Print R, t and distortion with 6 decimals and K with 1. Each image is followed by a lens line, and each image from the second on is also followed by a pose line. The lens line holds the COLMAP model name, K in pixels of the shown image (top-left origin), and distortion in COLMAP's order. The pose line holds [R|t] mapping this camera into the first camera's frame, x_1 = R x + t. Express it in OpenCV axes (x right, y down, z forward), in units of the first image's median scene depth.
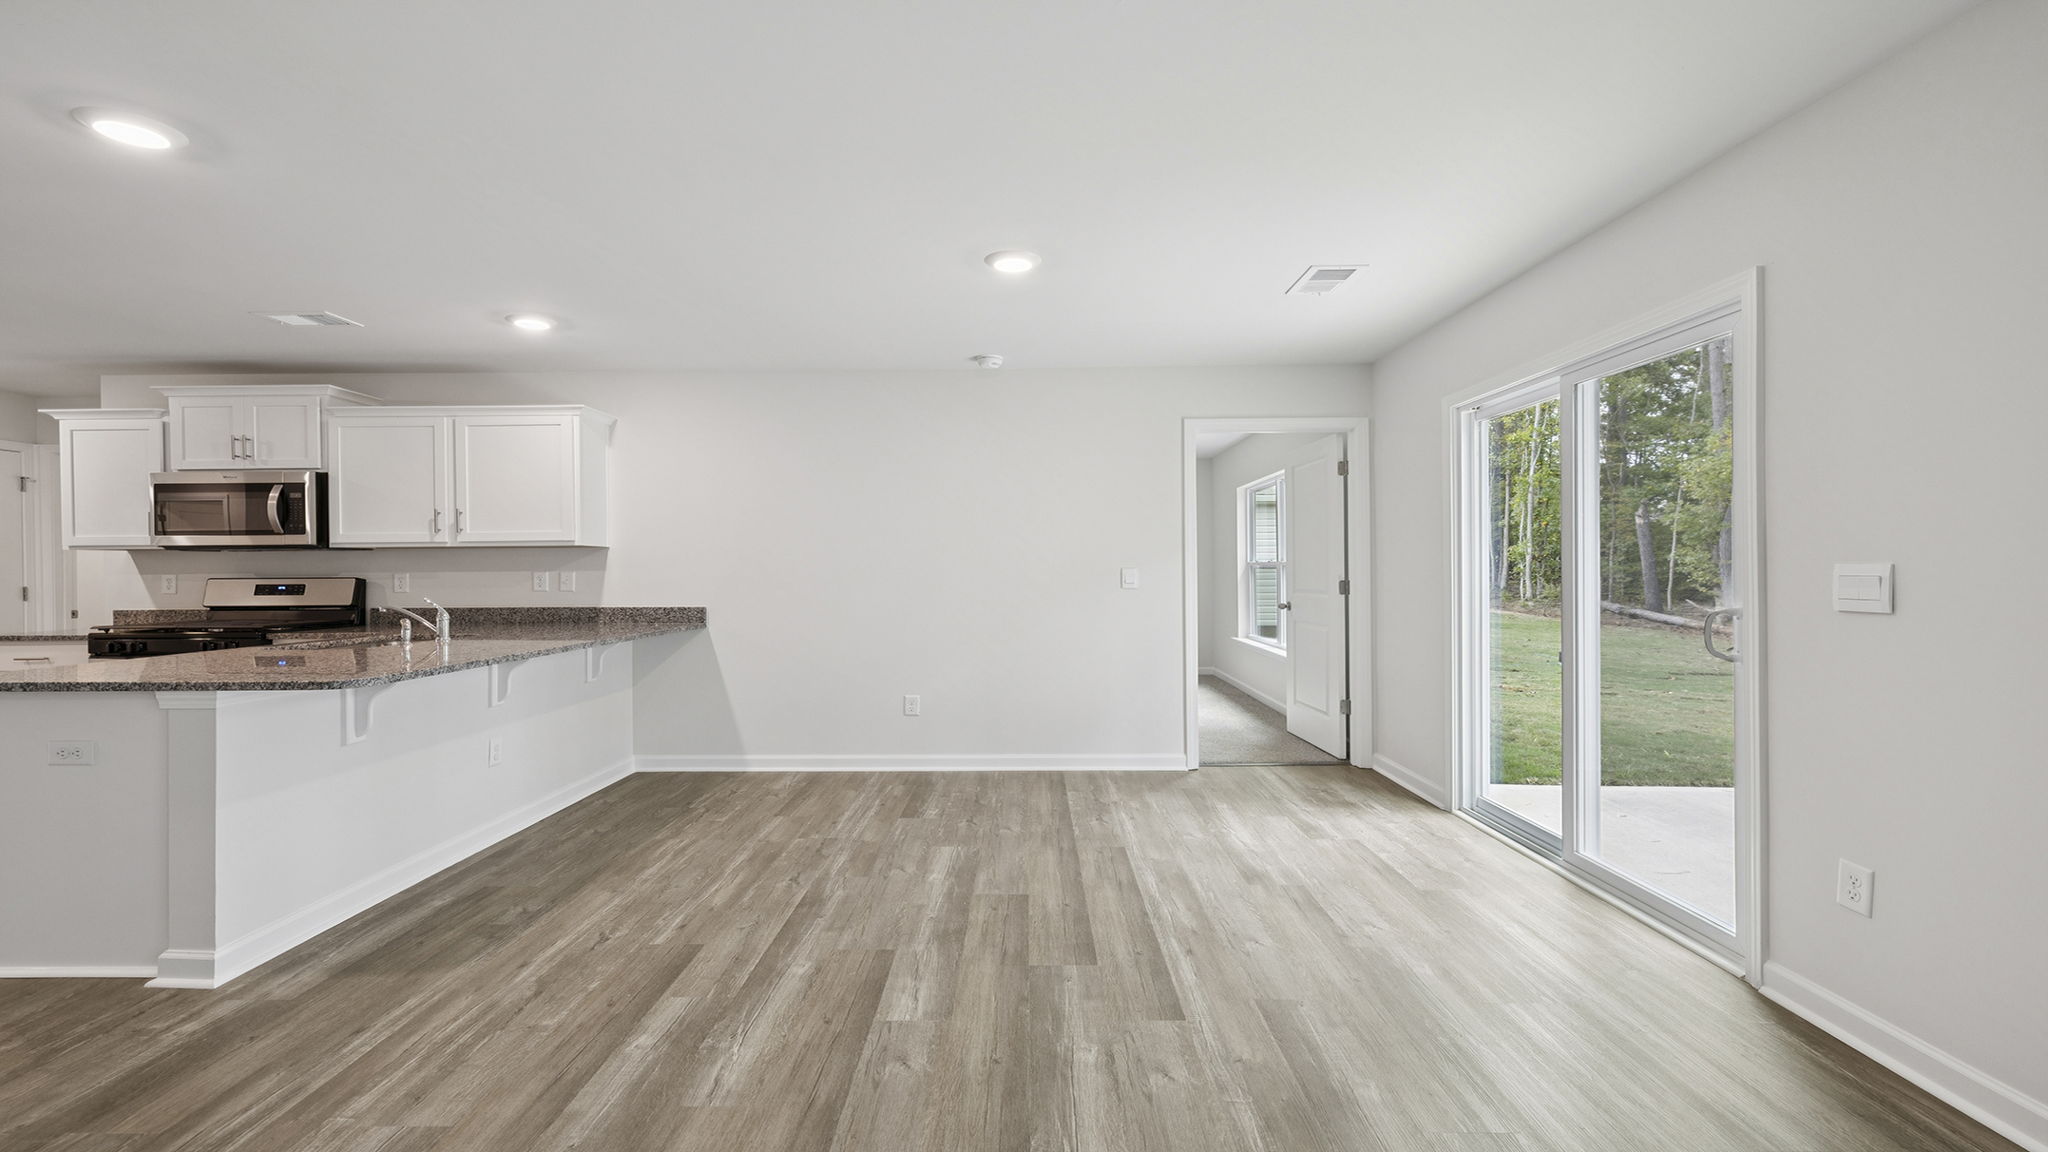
lens RADIAL K [[876.1, 0, 1017.3], [0, 876.1, 569.5], [0, 0, 1]] dist [0.001690, 0.001740]
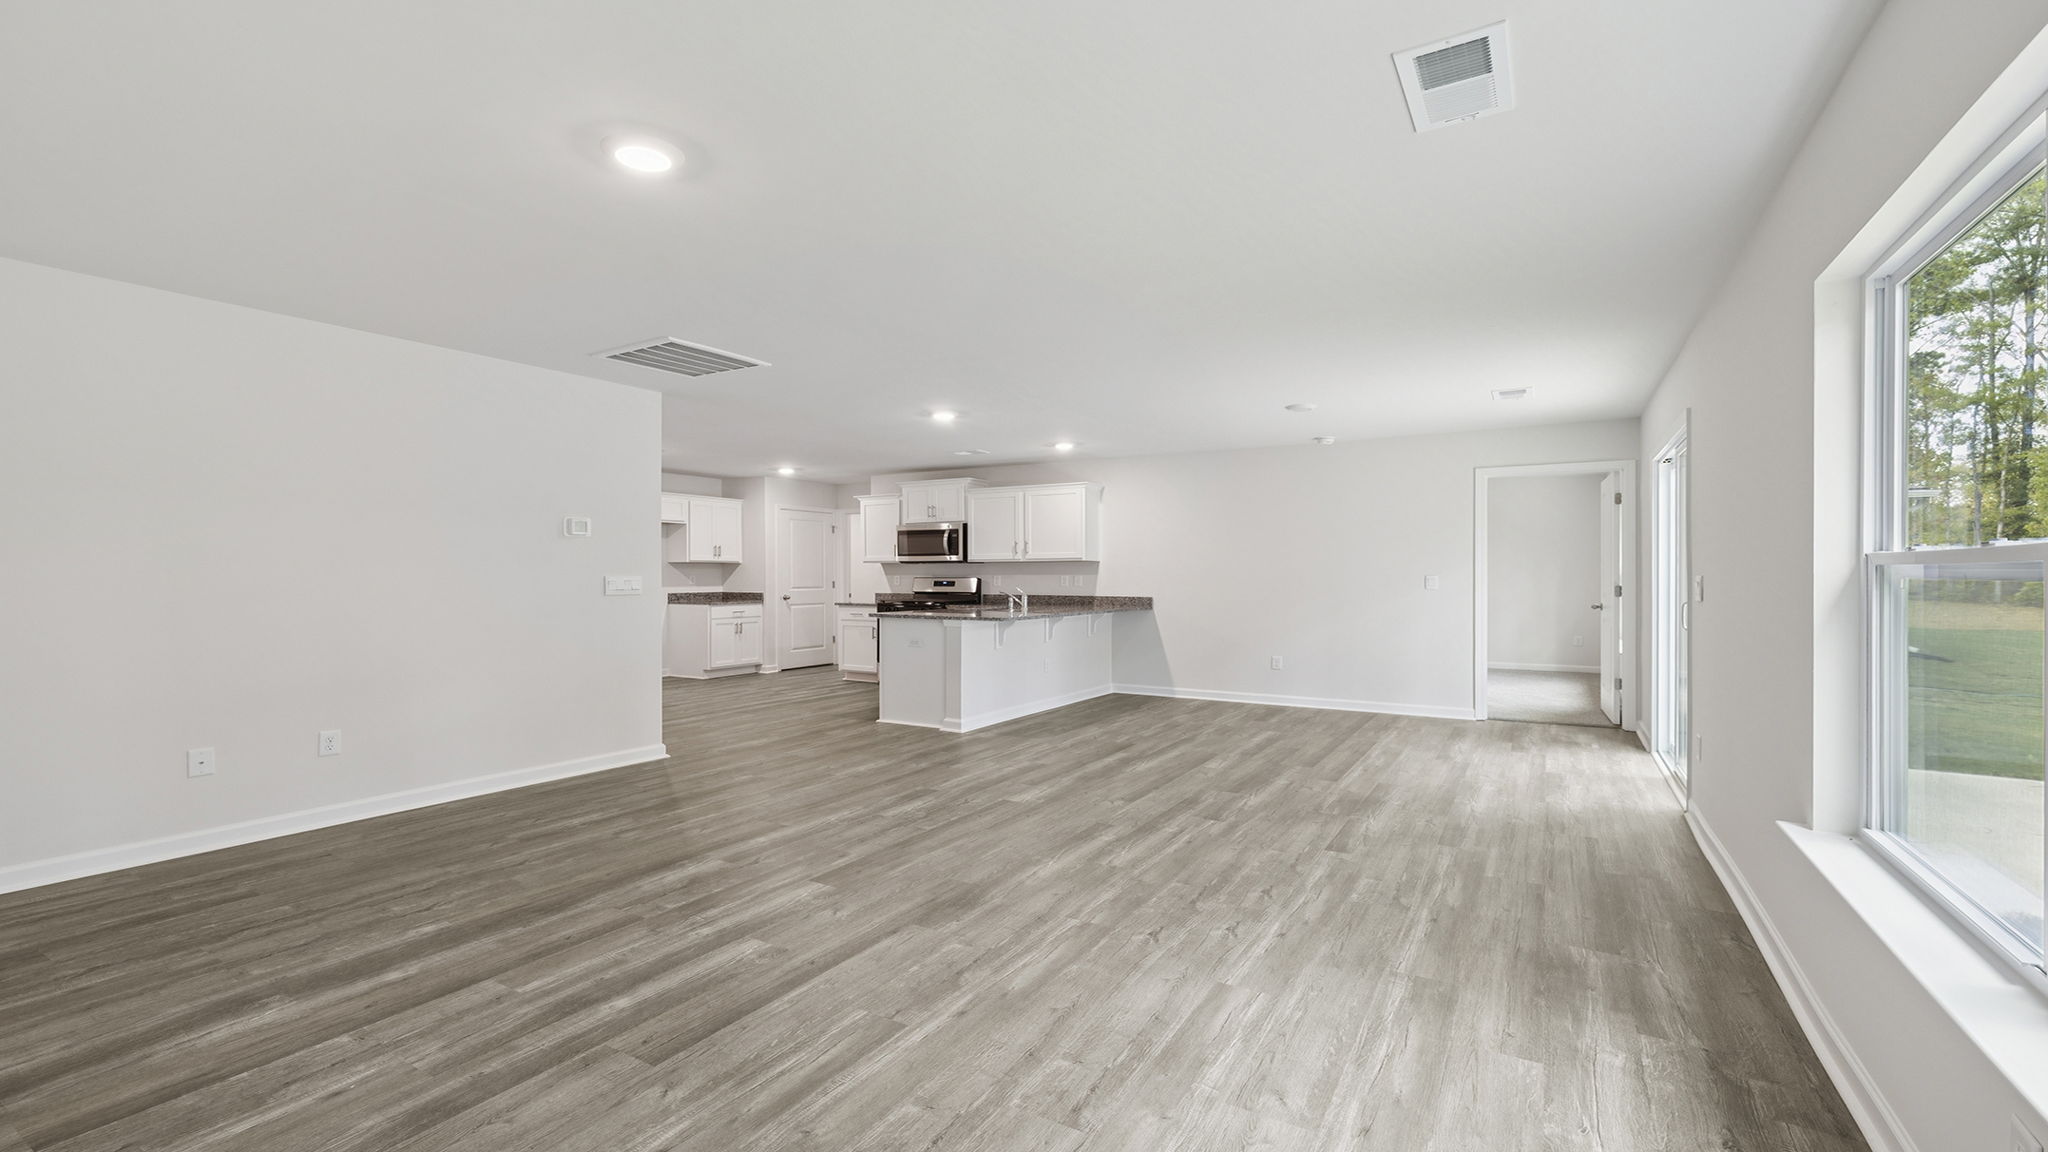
lens RADIAL K [[876.1, 0, 1019.0], [0, 876.1, 574.8], [0, 0, 1]] dist [0.001690, 0.001740]
pose [[0.863589, 0.006794, -0.504151, 0.287164], [-0.006984, 0.999974, 0.001512, -0.000506], [0.504148, 0.002215, 0.863614, -0.613258]]
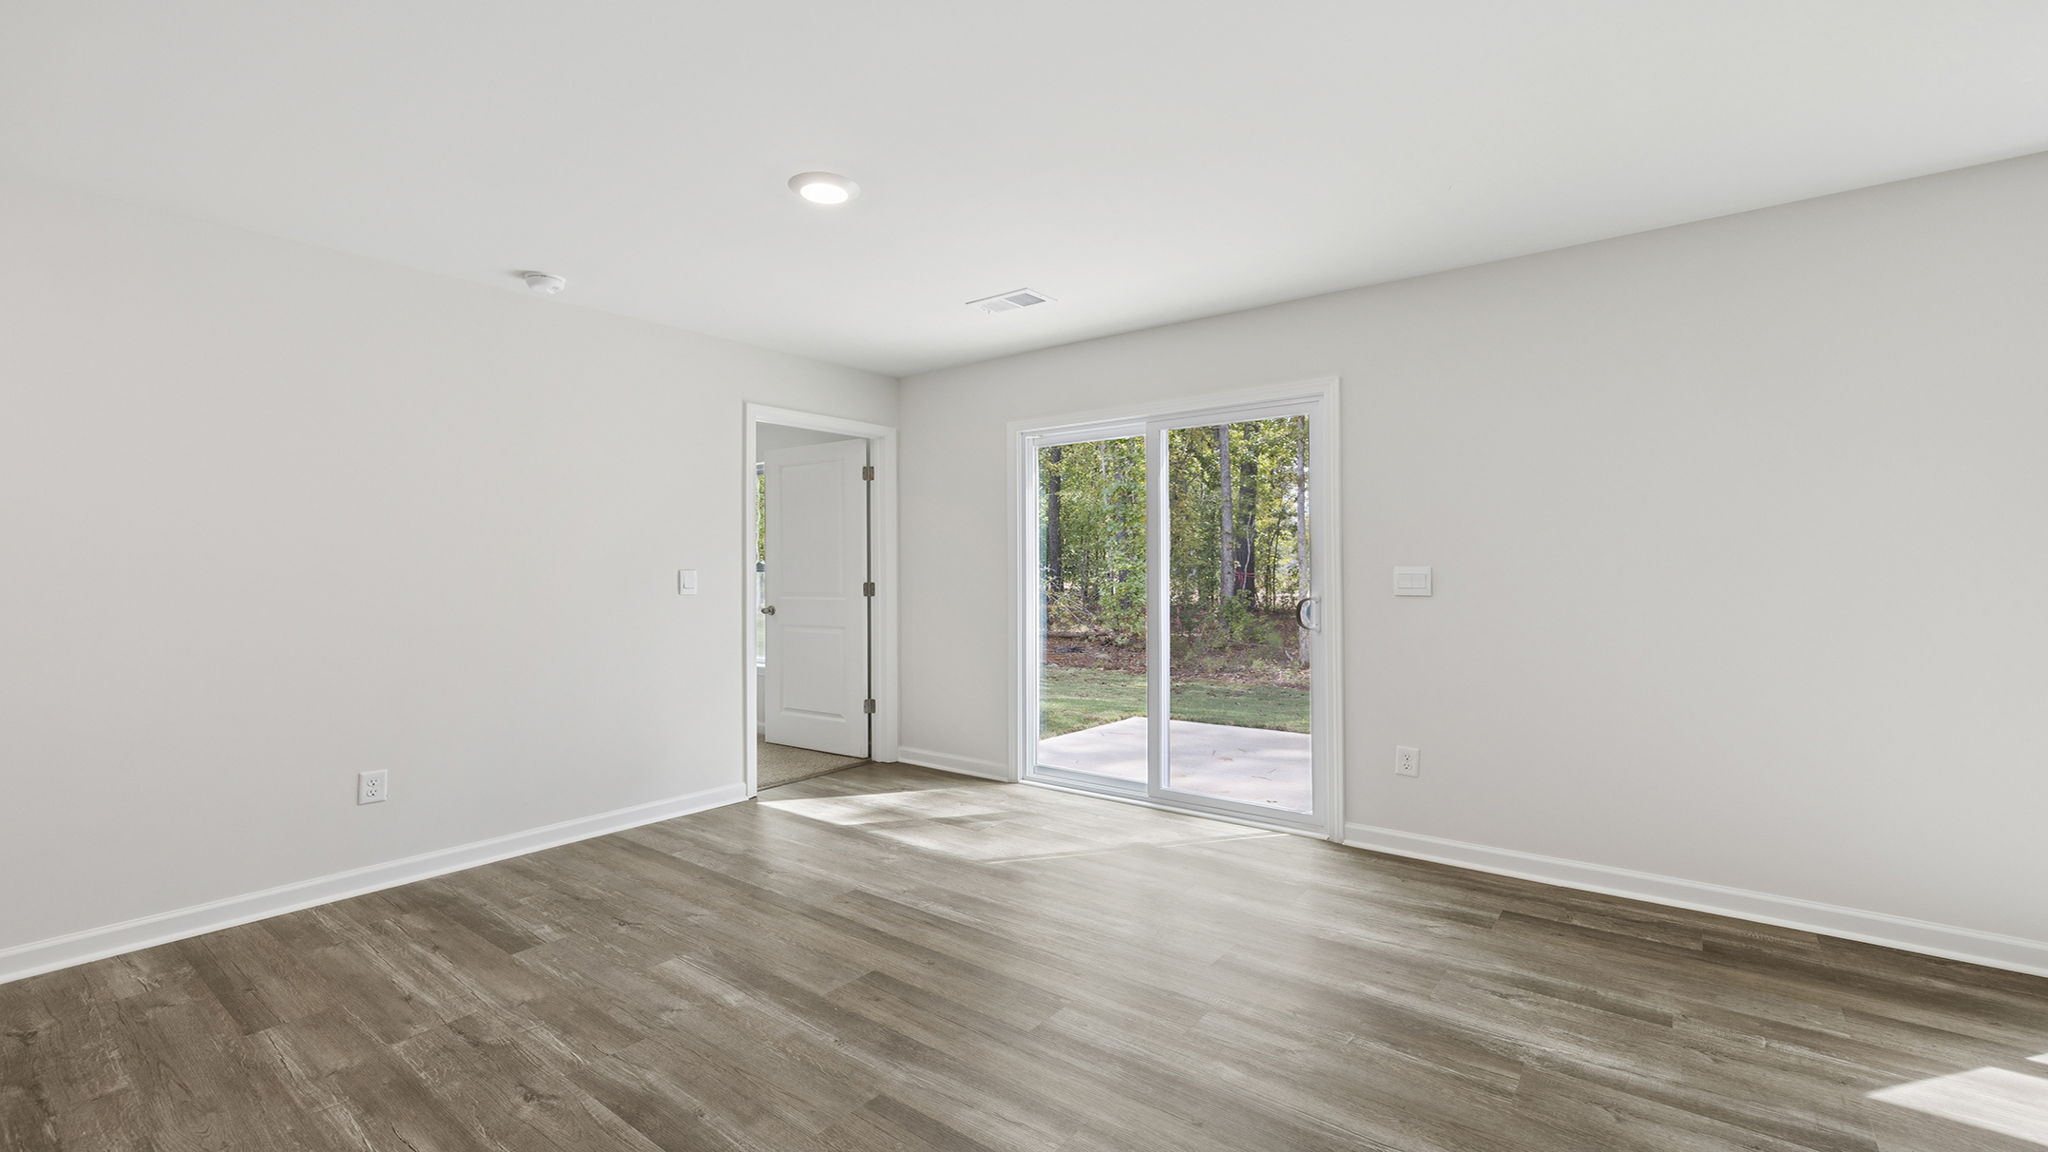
lens RADIAL K [[876.1, 0, 1011.6], [0, 876.1, 546.0], [0, 0, 1]] dist [0.001690, 0.001740]
pose [[0.604328, 0.024862, 0.796348, -0.378494], [0.001364, 0.999479, -0.032239, 0.003123], [-0.796735, 0.020569, 0.603979, 0.267715]]
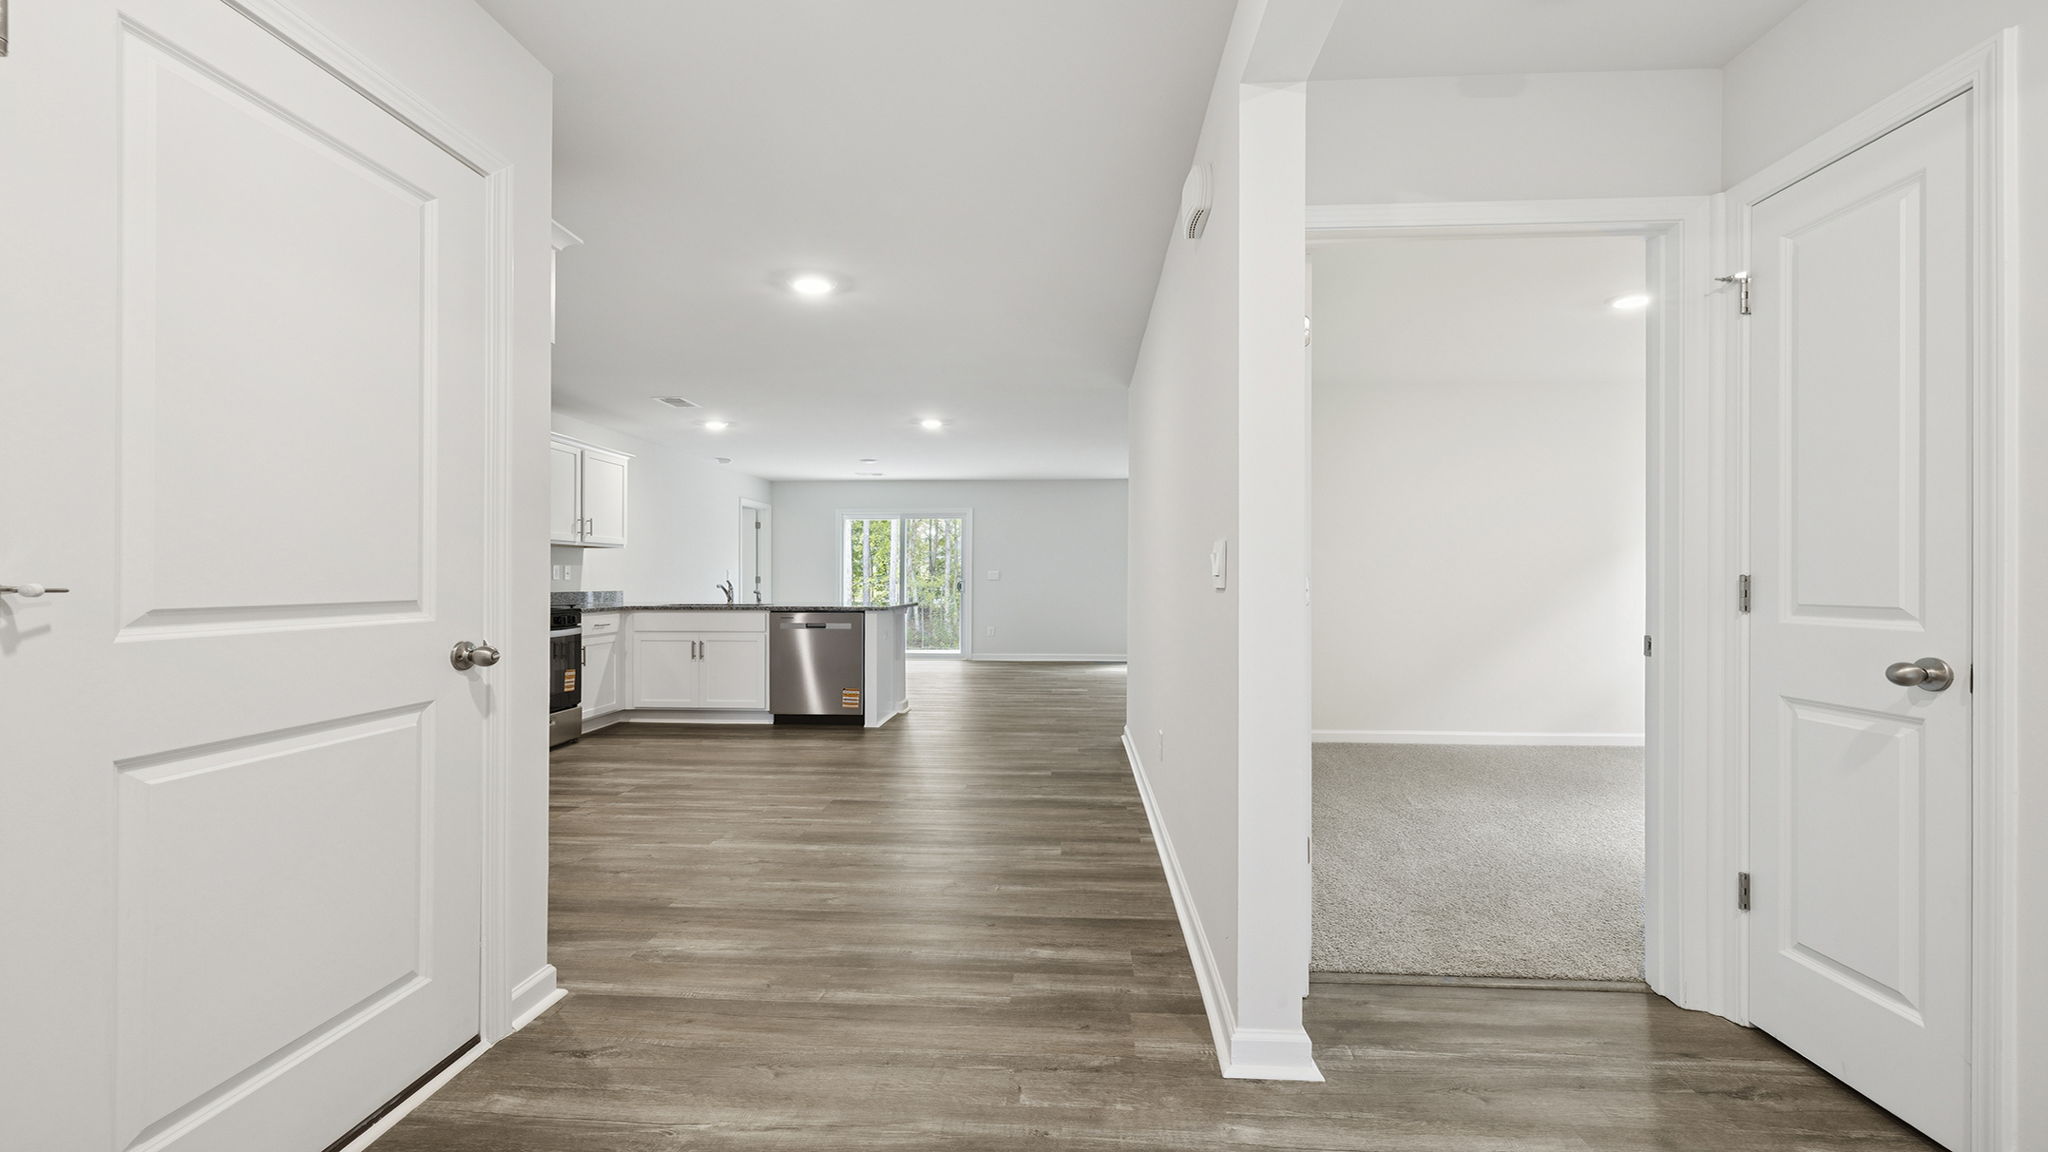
lens RADIAL K [[876.1, 0, 1020.7], [0, 876.1, 579.8], [0, 0, 1]] dist [0.001690, 0.001740]
pose [[0.038658, 0.003672, 0.999246, -1.991196], [0.000993, 0.999993, -0.003713, 0.033133], [-0.999252, 0.001135, 0.038654, 0.275929]]
